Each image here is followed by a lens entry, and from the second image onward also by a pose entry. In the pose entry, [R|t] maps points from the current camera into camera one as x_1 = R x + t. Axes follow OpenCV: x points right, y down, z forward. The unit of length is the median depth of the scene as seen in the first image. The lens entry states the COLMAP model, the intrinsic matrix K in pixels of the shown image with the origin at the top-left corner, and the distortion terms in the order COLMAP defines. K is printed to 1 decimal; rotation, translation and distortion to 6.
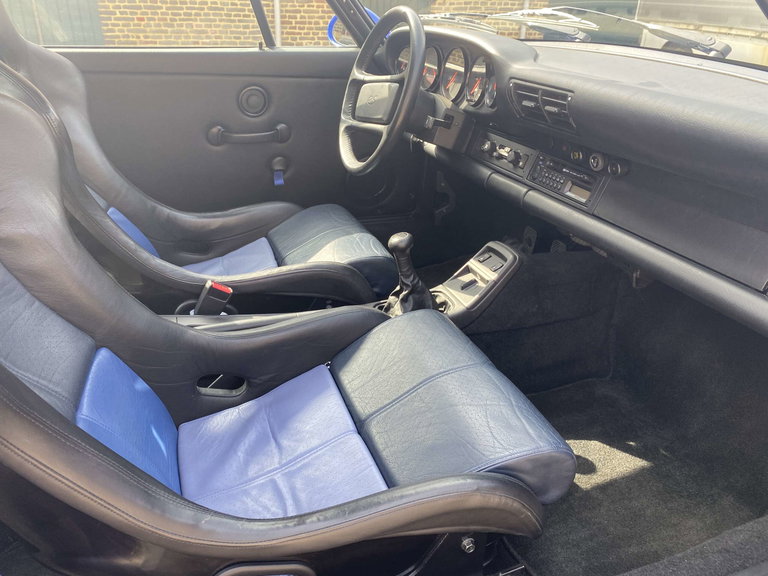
lens RADIAL K [[588.7, 0, 382.7], [0, 588.7, 286.5], [0, 0, 1]] dist [0.008843, -0.011219]
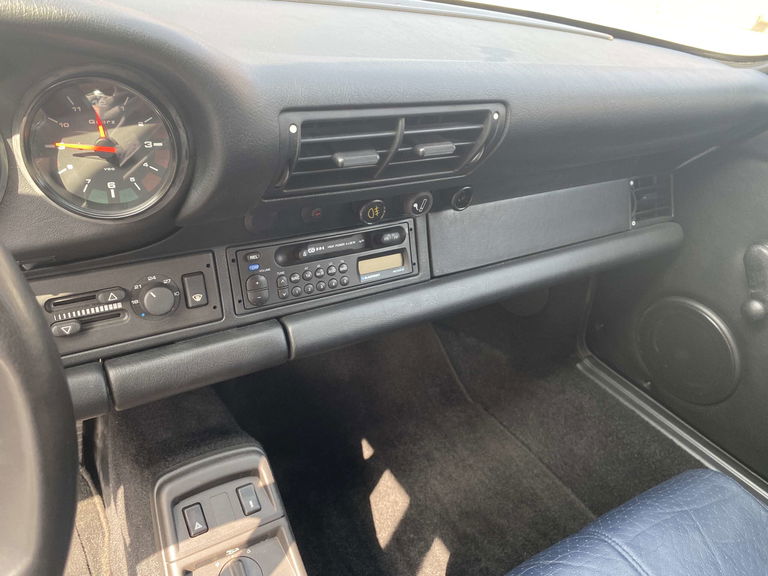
lens RADIAL K [[588.7, 0, 384.2], [0, 588.7, 284.8], [0, 0, 1]] dist [0.008843, -0.011219]
pose [[-0.183702, -0.541715, 0.820243, -0.113484], [0.324093, 0.754407, 0.570818, -0.394586], [-0.928018, 0.370695, 0.036979, 0.840899]]
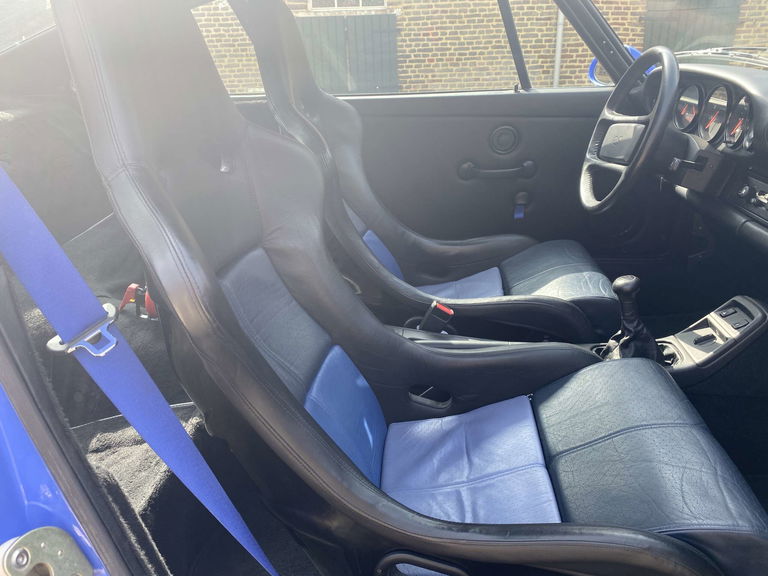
lens RADIAL K [[588.7, 0, 384.0], [0, 588.7, 280.0], [0, 0, 1]] dist [0.008843, -0.011219]
pose [[0.905082, 0.103462, -0.412459, 0.066297], [-0.127847, 0.991281, -0.031887, -0.002130], [0.405564, 0.081592, 0.910418, -0.046988]]
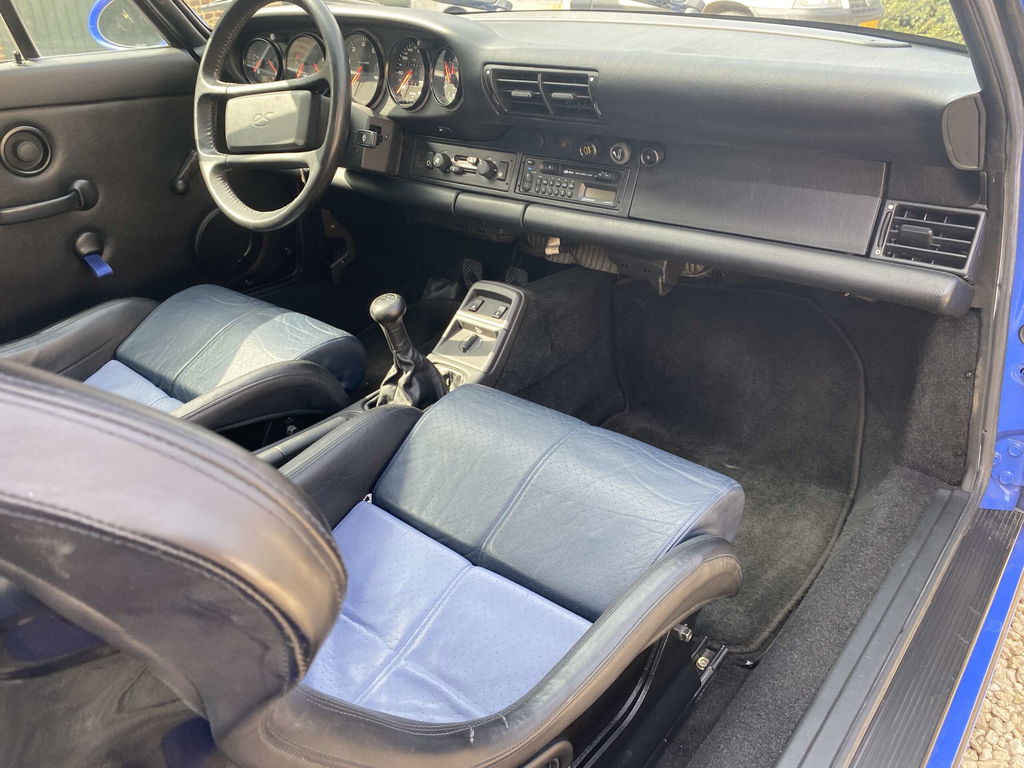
lens RADIAL K [[784.9, 0, 508.5], [0, 784.9, 386.8], [0, 0, 1]] dist [0.008843, -0.011219]
pose [[0.862645, -0.277473, 0.422910, -0.264425], [0.260214, 0.960425, 0.099359, -0.038620], [-0.433743, 0.024336, 0.900708, 0.068654]]
